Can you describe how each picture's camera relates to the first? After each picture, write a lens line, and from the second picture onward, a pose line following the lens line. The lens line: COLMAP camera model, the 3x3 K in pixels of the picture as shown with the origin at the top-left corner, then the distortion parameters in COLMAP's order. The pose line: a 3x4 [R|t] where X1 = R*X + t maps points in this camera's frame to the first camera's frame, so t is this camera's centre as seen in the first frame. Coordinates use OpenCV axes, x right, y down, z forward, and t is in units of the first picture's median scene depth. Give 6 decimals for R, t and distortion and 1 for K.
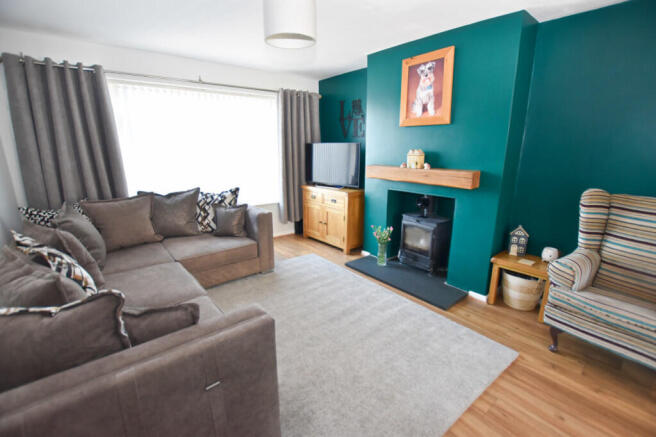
lens RADIAL K [[295.6, 0, 327.9], [0, 295.6, 223.6], [0, 0, 1]] dist [-0.022529, 0.000934]
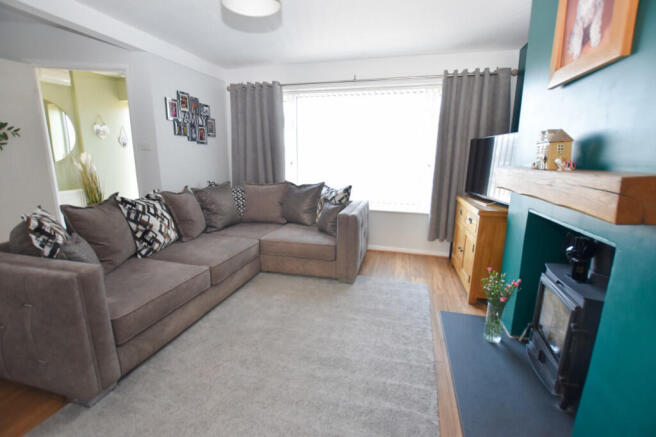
lens RADIAL K [[295.6, 0, 330.8], [0, 295.6, 223.1], [0, 0, 1]] dist [-0.022529, 0.000934]
pose [[0.587300, 0.179134, -0.789297, 0.479032], [-0.214161, 0.974836, 0.061889, -0.057524], [0.780522, 0.132689, 0.610884, 0.448148]]
